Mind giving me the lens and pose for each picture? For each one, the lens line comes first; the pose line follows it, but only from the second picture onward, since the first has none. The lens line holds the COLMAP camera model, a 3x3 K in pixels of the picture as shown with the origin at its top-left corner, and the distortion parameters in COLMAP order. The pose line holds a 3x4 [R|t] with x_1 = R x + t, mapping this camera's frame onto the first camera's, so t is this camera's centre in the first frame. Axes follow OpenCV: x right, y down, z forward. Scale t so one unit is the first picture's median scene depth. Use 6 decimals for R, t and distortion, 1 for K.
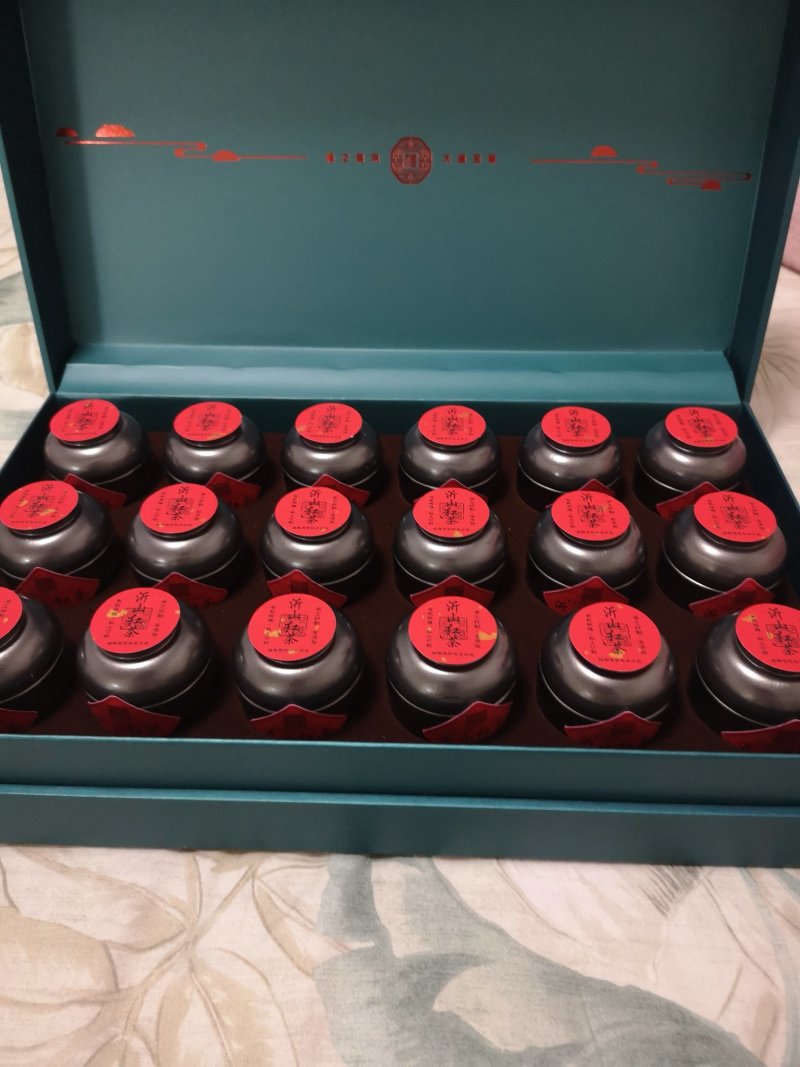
lens RADIAL K [[845.5, 0, 406.1], [0, 845.5, 540.0], [0, 0, 1]] dist [0.062333, -0.077744]
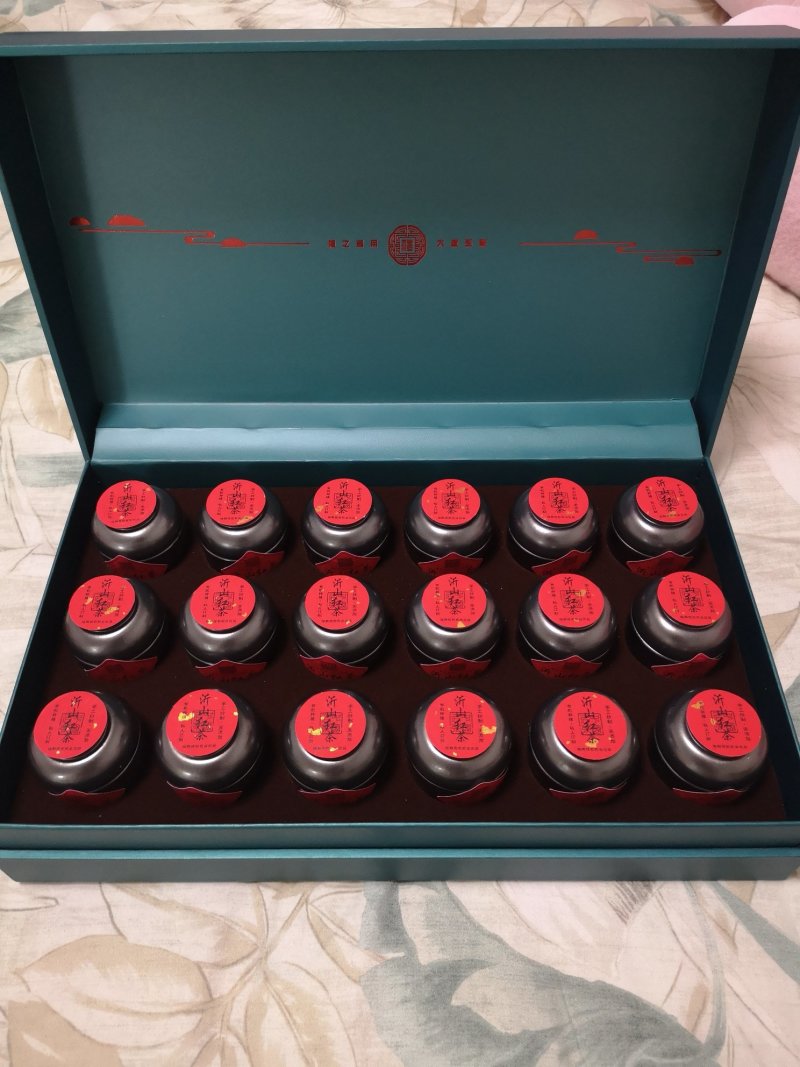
lens RADIAL K [[838.2, 0, 406.9], [0, 838.2, 538.0], [0, 0, 1]] dist [0.076468, -0.094331]
pose [[0.999219, -0.030747, 0.024803, -0.044336], [0.025643, 0.982441, 0.184803, -0.379545], [-0.030049, -0.184022, 0.982463, -0.154900]]
